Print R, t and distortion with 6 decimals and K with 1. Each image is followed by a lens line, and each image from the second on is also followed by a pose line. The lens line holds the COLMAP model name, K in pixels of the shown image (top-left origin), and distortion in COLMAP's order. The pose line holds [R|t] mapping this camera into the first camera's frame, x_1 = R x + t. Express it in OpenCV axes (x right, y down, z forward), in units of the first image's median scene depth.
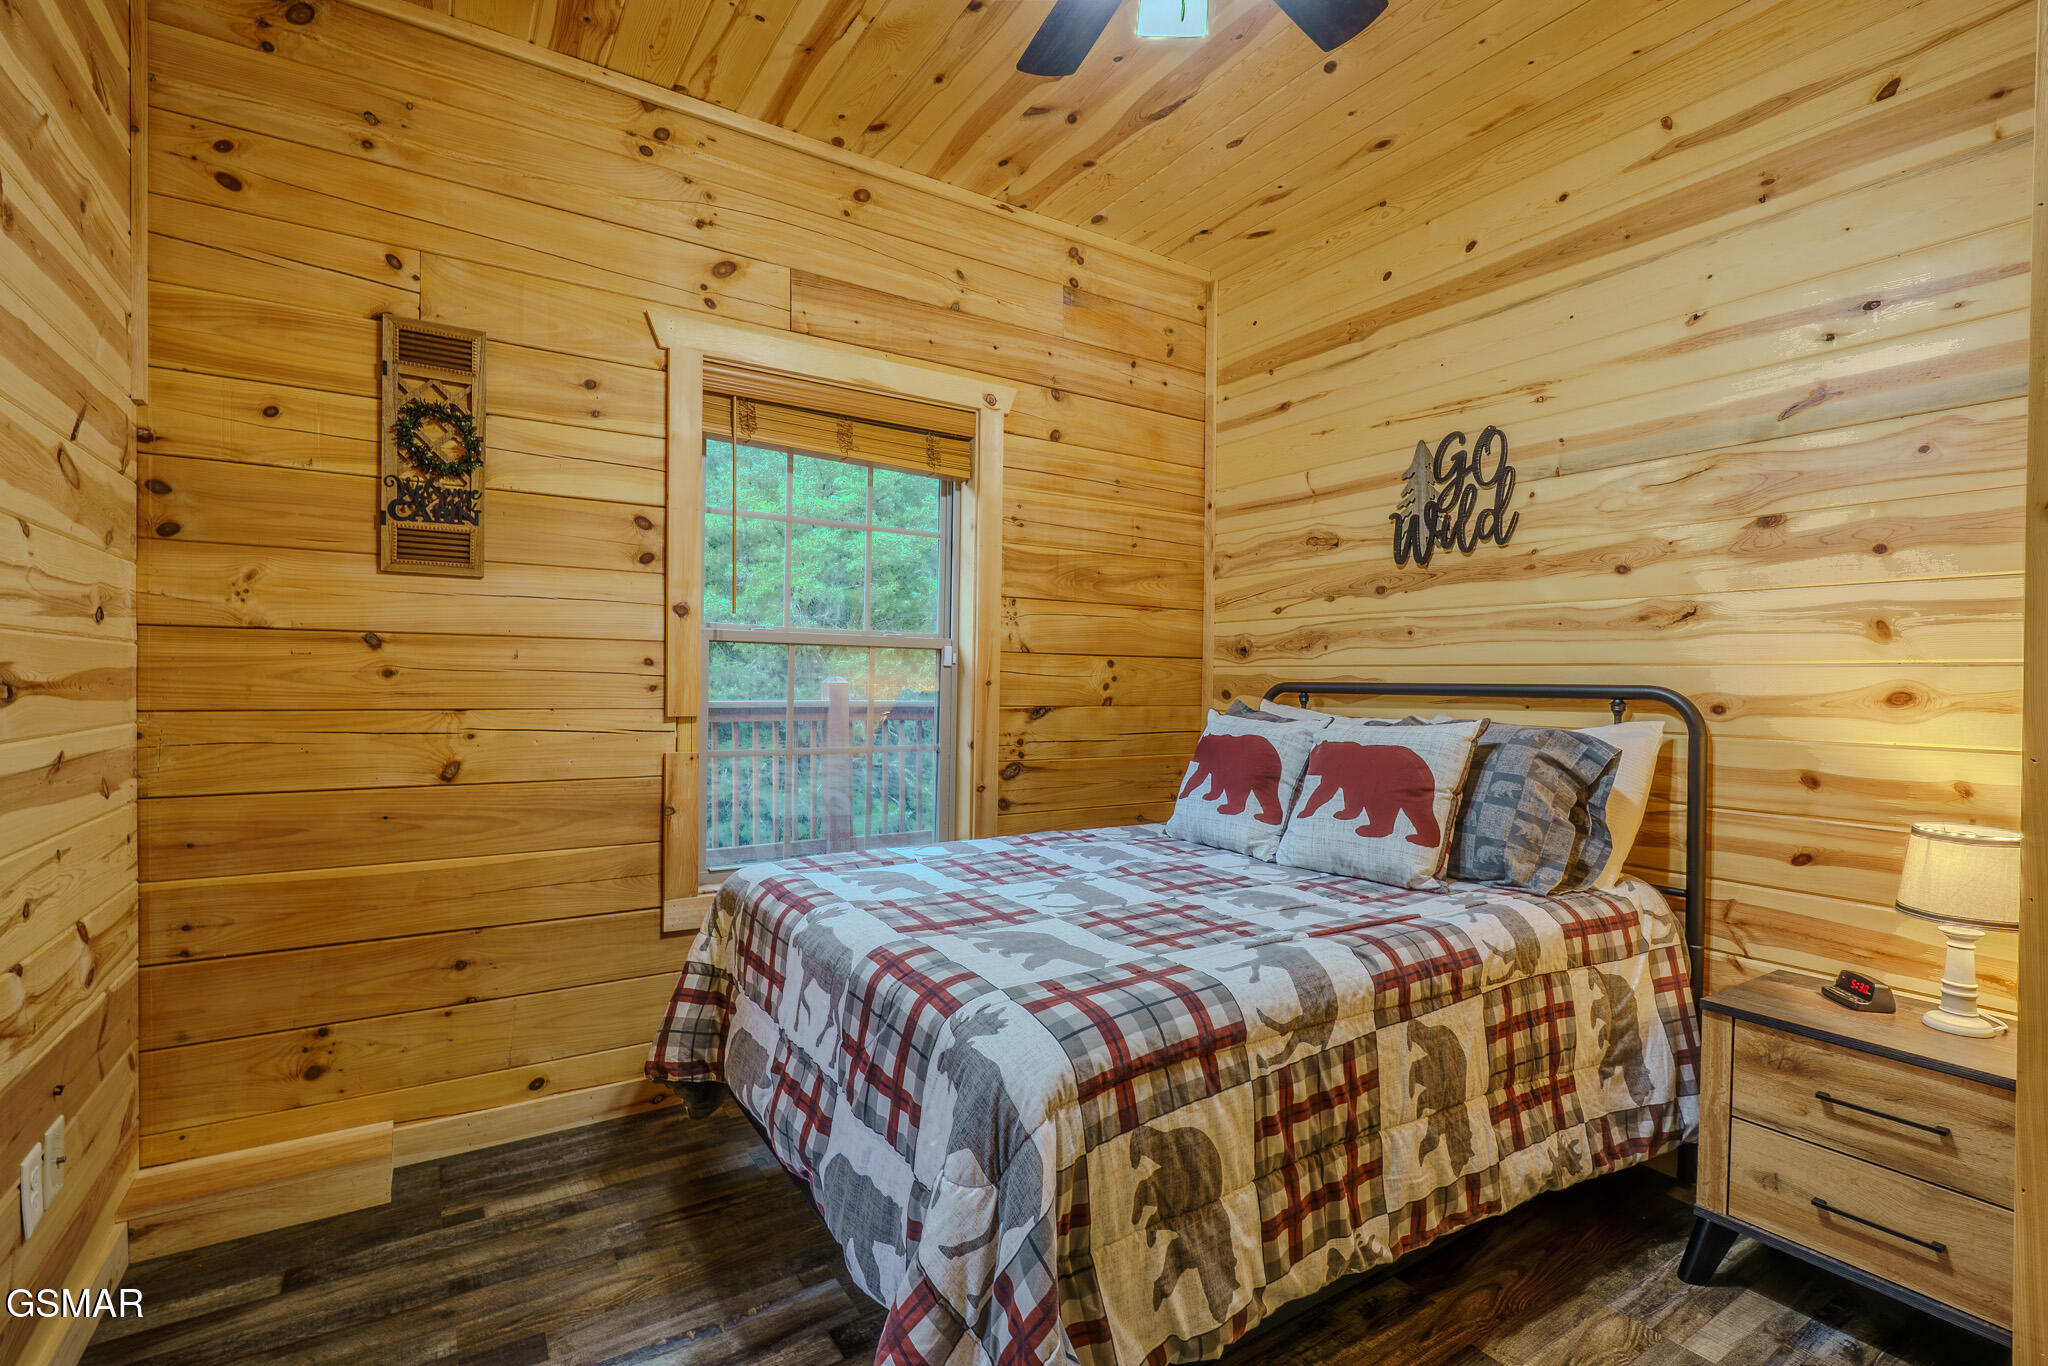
lens RADIAL K [[936.3, 0, 1015.4], [0, 936.3, 688.7], [0, 0, 1]] dist [-0.006478, 0.001016]
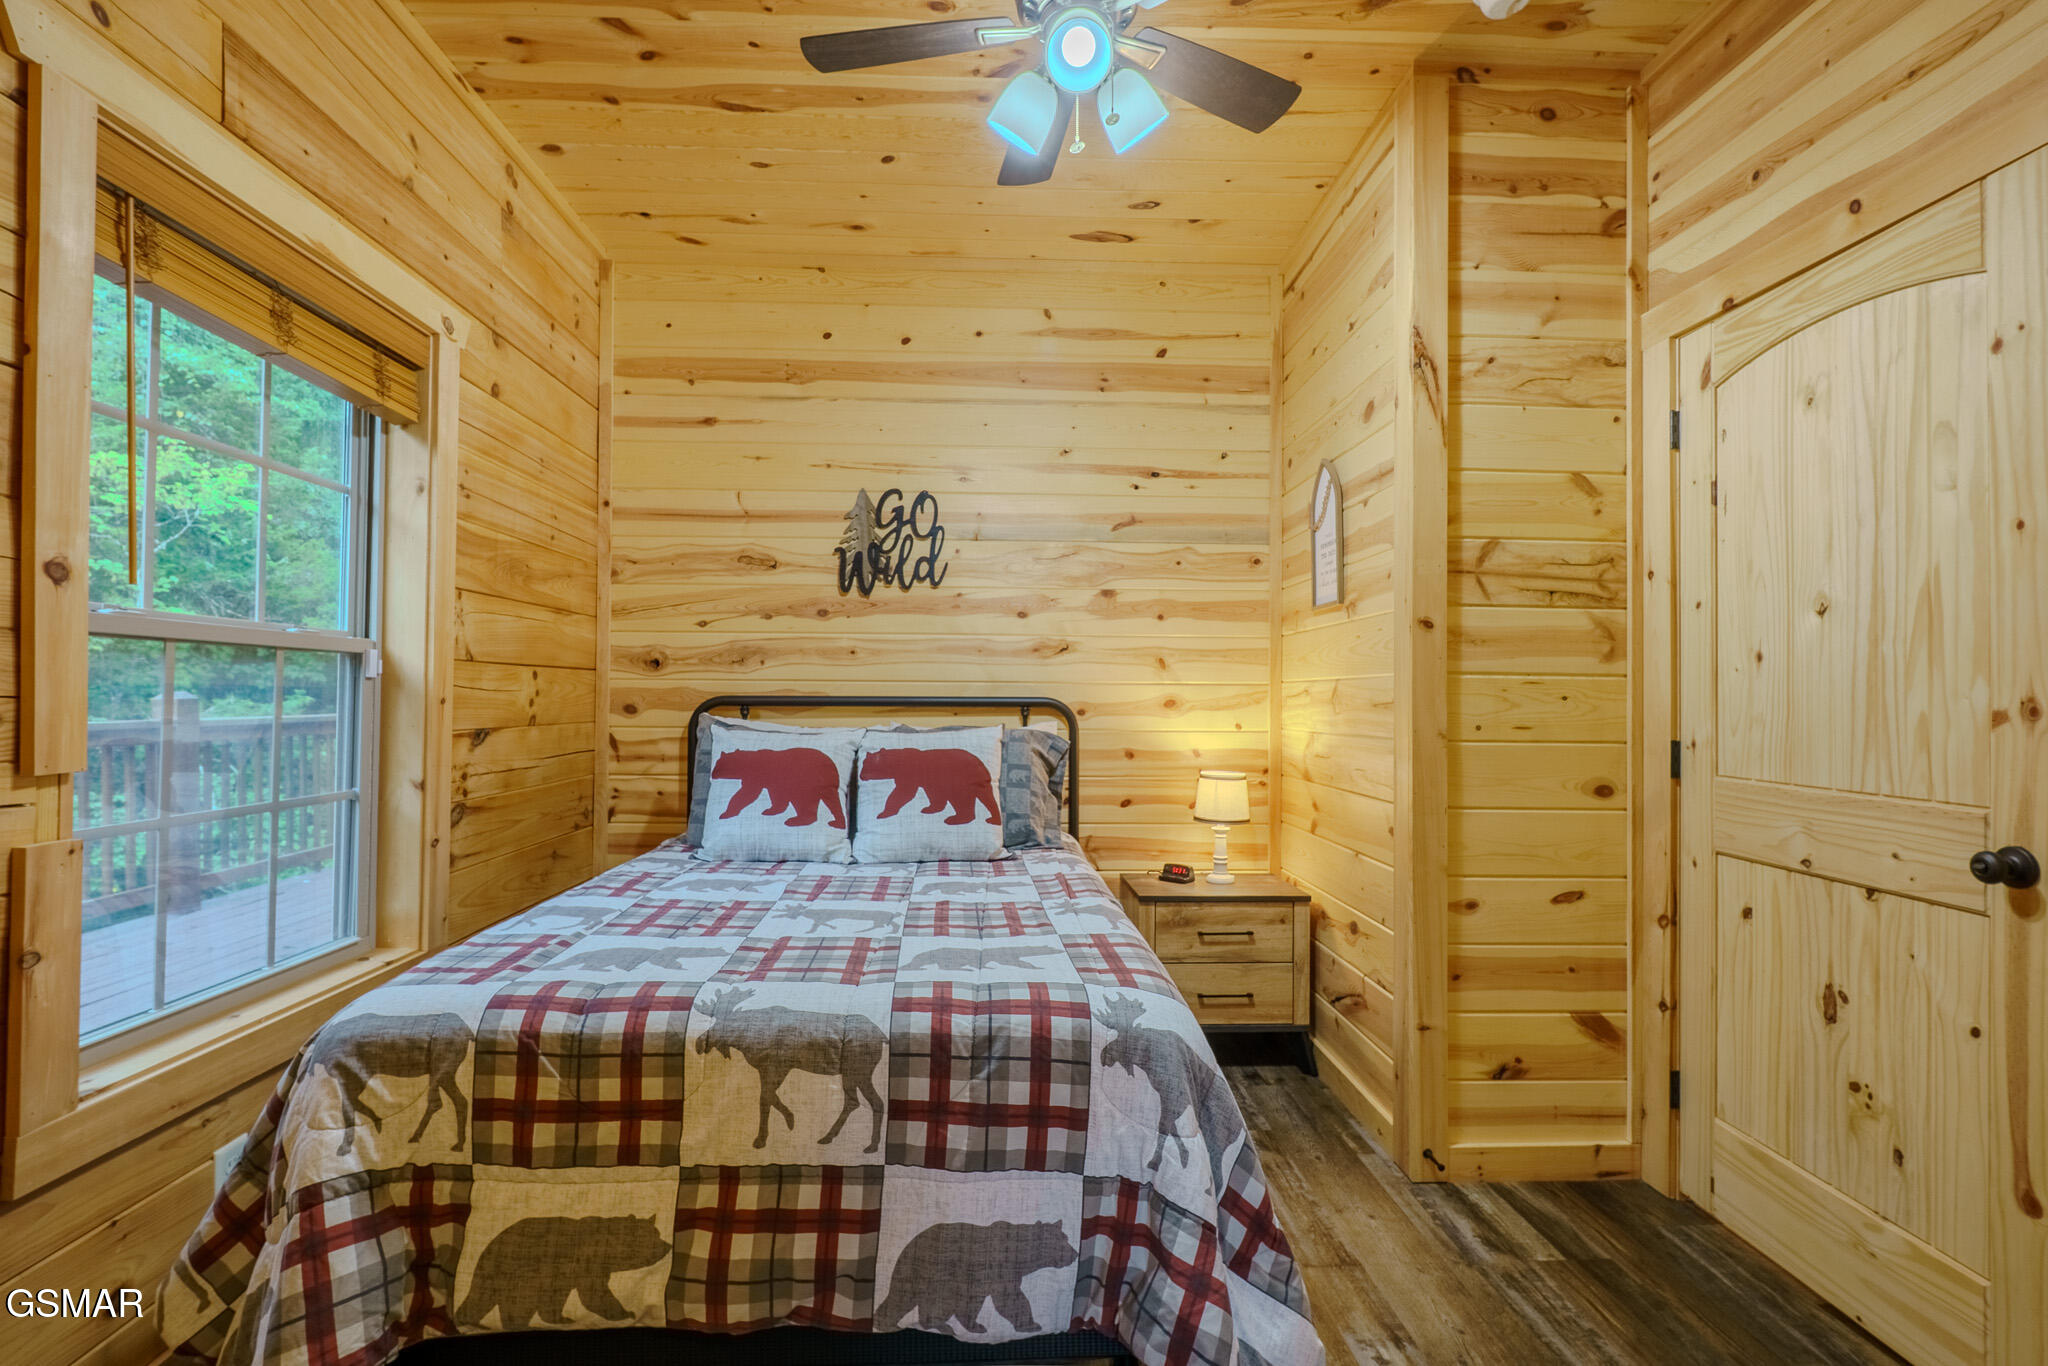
lens RADIAL K [[936.3, 0, 1010.7], [0, 936.3, 689.8], [0, 0, 1]] dist [-0.006478, 0.001016]
pose [[0.506518, -0.003919, 0.862220, -0.502927], [0.008436, 0.999964, -0.000410, -0.012059], [-0.862188, 0.007482, 0.506533, 0.257596]]
